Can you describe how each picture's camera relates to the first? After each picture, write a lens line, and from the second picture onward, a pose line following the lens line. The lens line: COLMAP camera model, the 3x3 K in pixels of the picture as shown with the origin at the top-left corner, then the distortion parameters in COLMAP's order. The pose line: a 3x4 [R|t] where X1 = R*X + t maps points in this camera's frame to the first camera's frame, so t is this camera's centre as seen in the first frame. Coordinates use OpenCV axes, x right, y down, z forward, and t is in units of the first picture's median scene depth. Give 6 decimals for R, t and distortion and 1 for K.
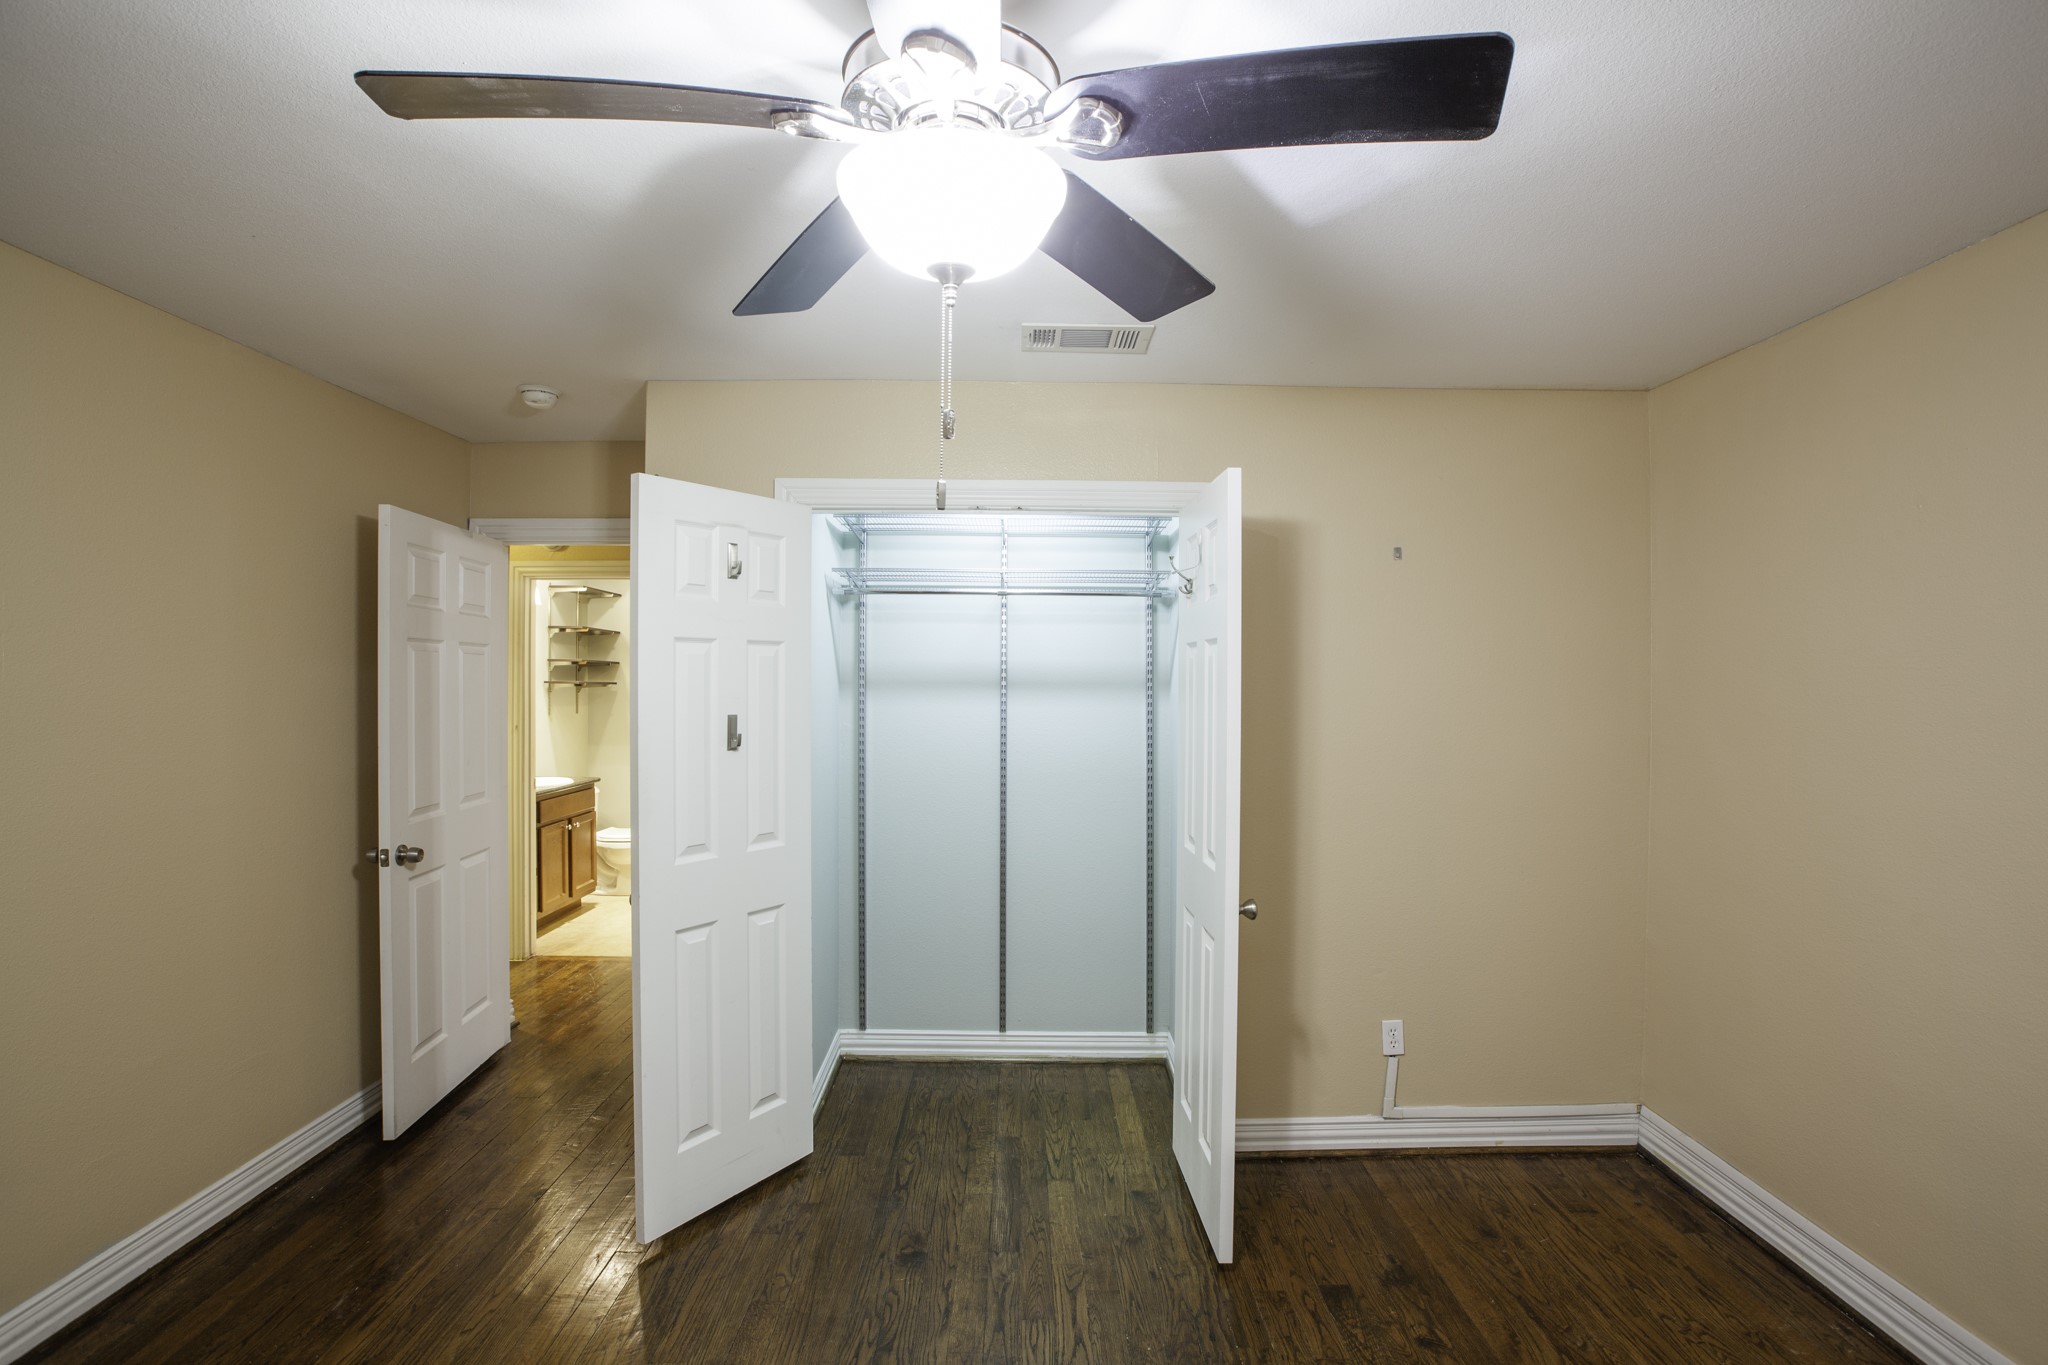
lens RADIAL K [[935.3, 0, 1036.0], [0, 935.3, 693.1], [0, 0, 1]] dist [-0.047729, 0.016788]
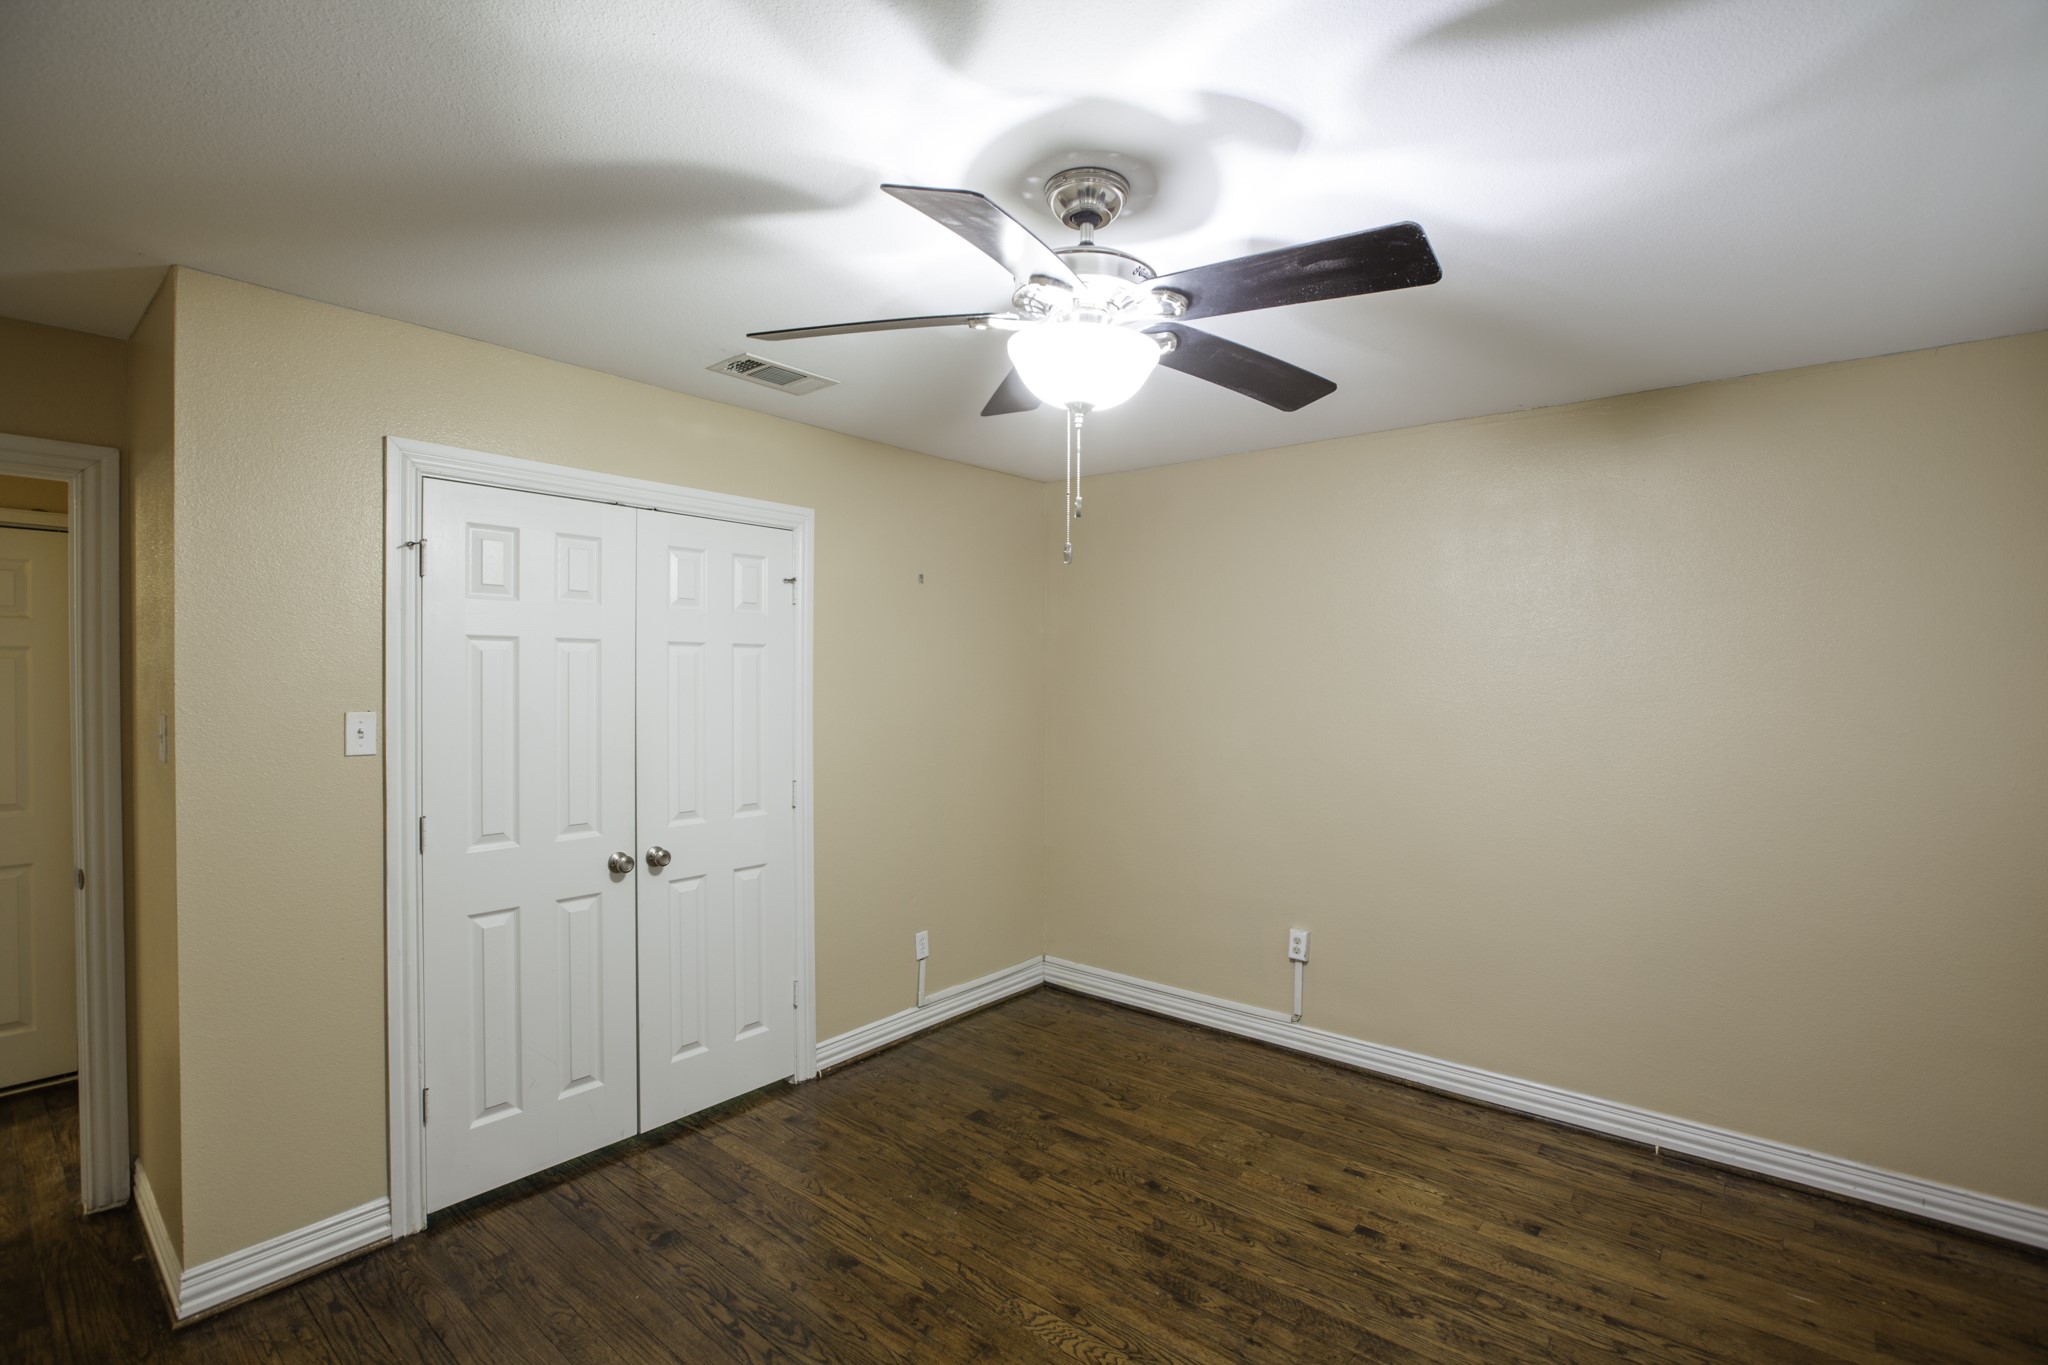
lens RADIAL K [[935.3, 0, 1024.9], [0, 935.3, 687.5], [0, 0, 1]] dist [-0.047729, 0.016788]
pose [[0.649338, -0.014265, 0.760366, -0.571808], [0.005653, 0.999887, 0.013931, -0.012590], [-0.760479, -0.004748, 0.649345, 0.029804]]
